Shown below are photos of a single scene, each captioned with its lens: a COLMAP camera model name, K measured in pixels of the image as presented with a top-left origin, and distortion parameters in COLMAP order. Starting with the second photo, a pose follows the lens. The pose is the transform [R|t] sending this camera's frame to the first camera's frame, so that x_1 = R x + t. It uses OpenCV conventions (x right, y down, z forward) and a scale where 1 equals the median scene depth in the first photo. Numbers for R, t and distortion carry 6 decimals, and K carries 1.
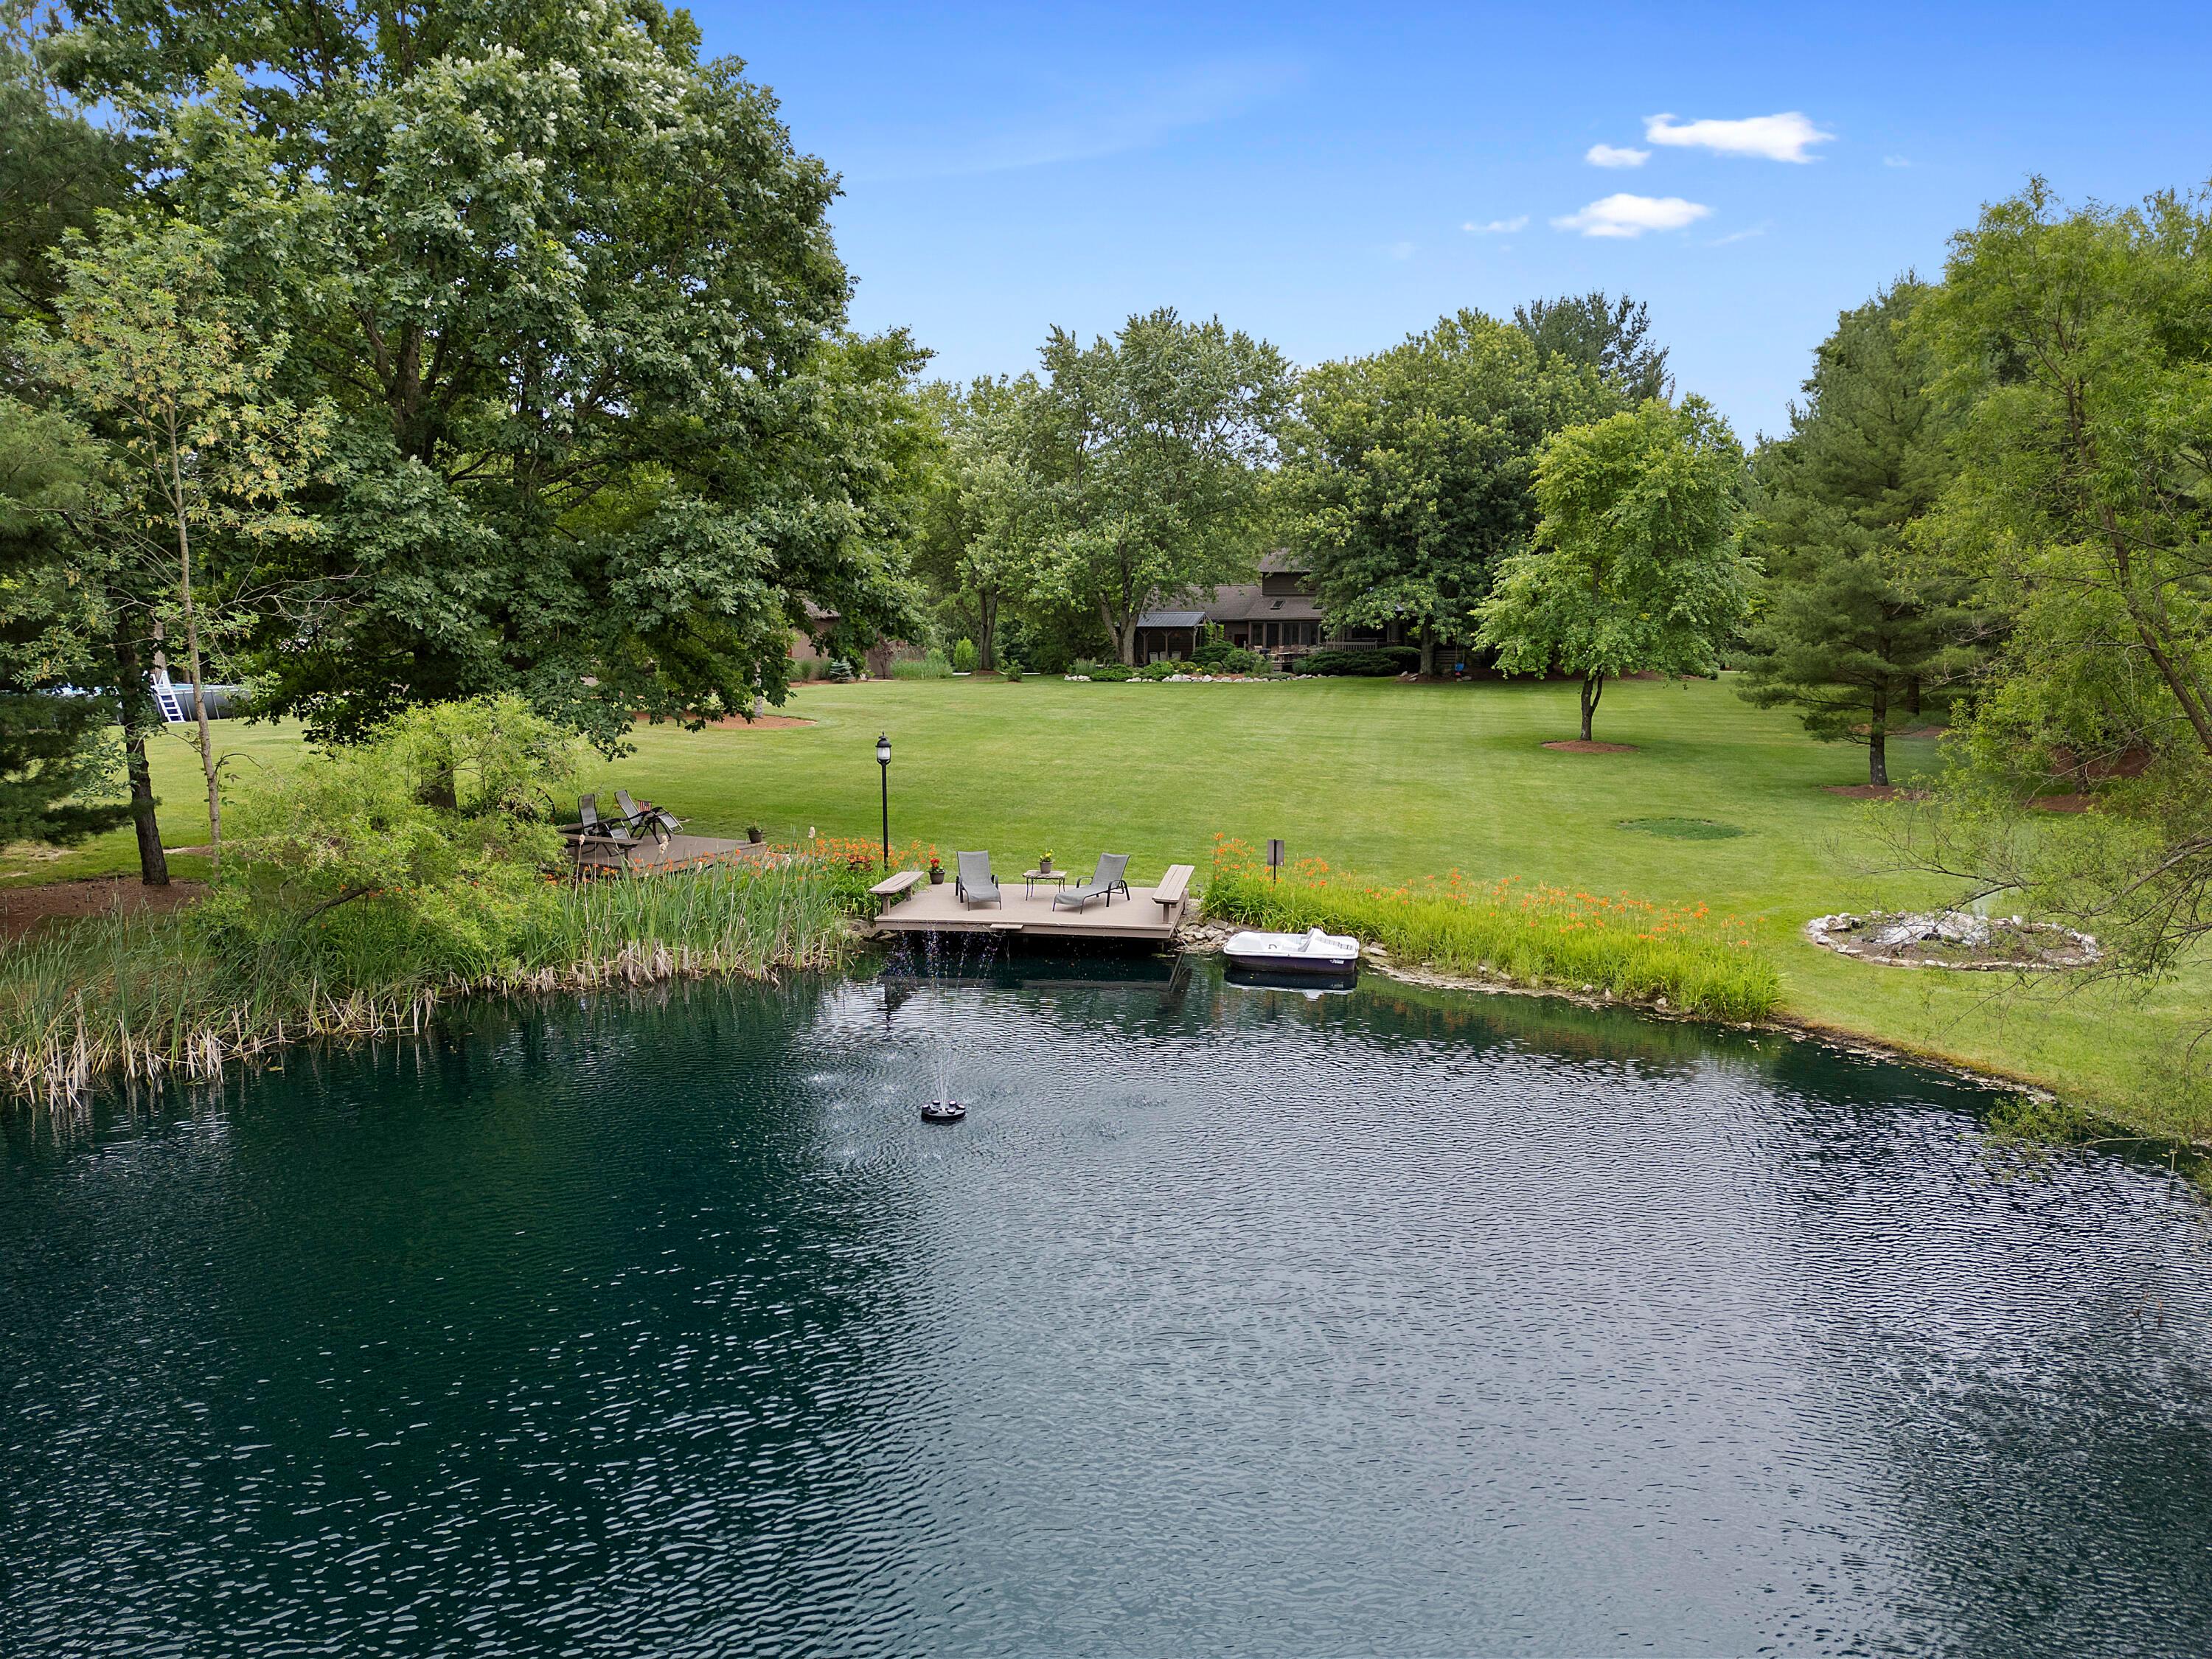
lens RADIAL K [[1478.5, 0, 1097.2], [0, 1478.5, 843.8], [0, 0, 1]] dist [0.057264, -0.055952]
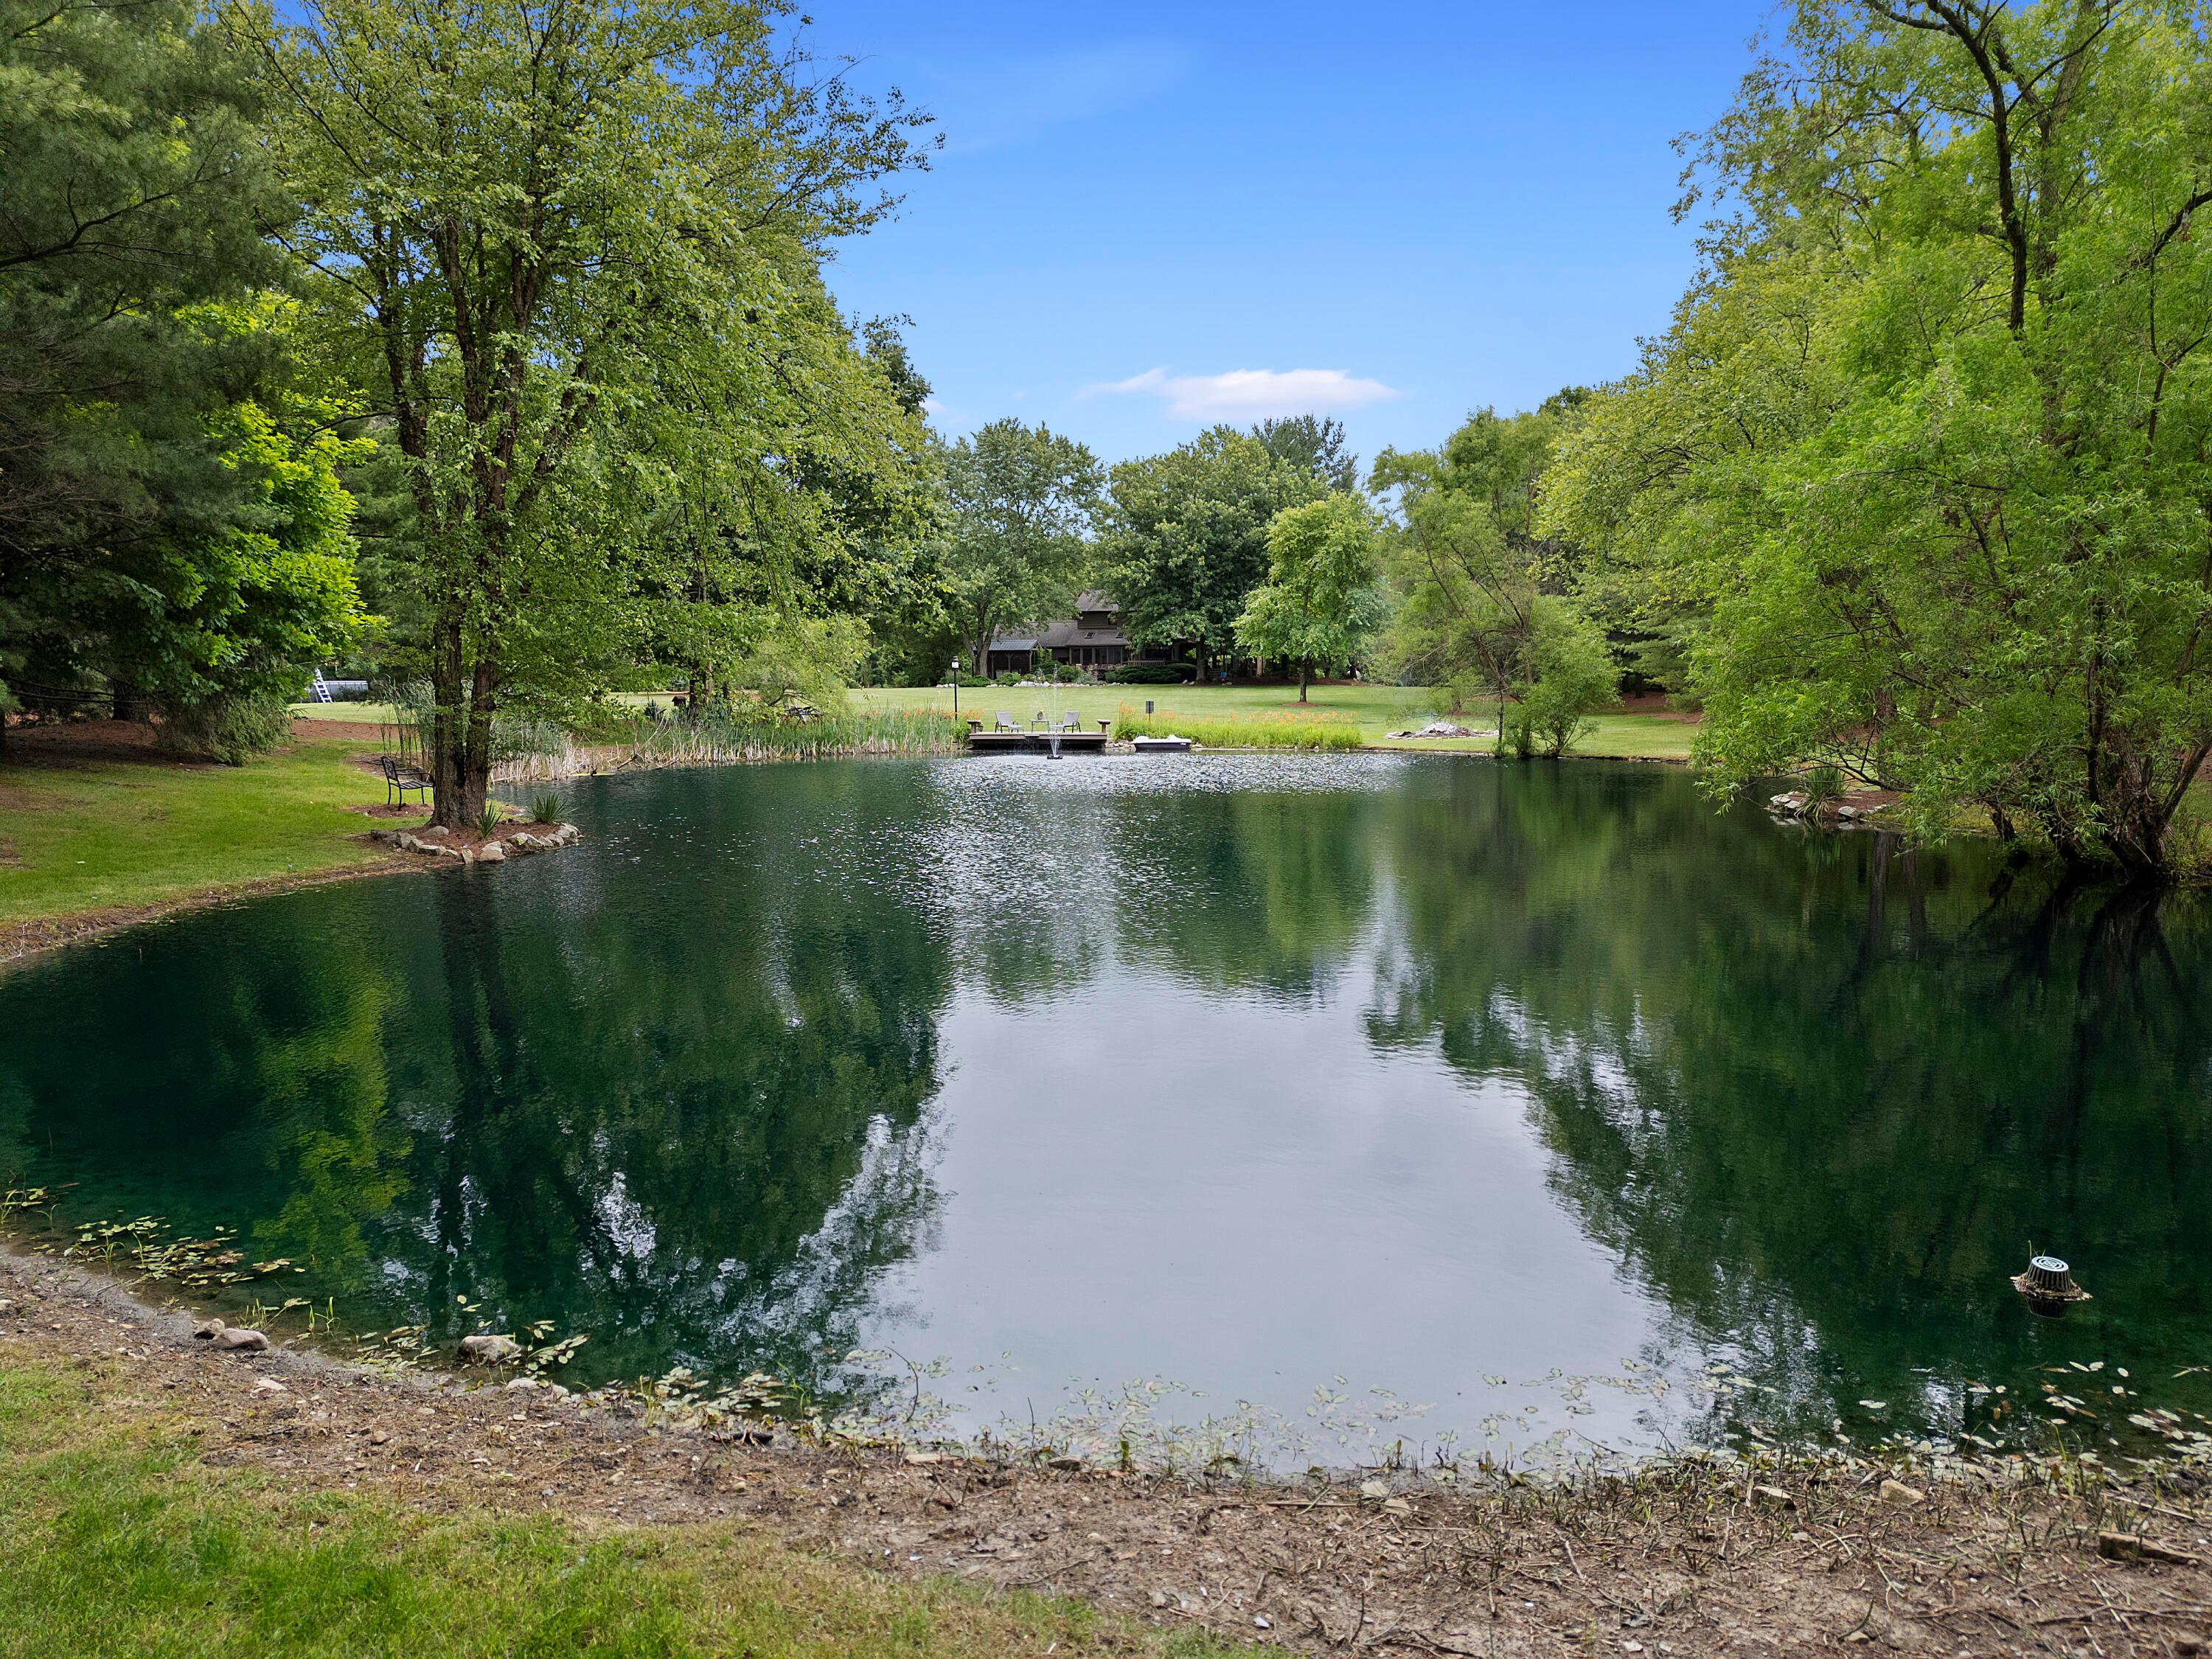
lens RADIAL K [[1478.5, 0, 1097.2], [0, 1478.5, 843.8], [0, 0, 1]] dist [0.057264, -0.055952]
pose [[0.987621, -0.021212, 0.155420, -0.100534], [0.028220, 0.998675, -0.043029, 0.102106], [-0.154302, 0.046882, 0.986911, -0.376214]]
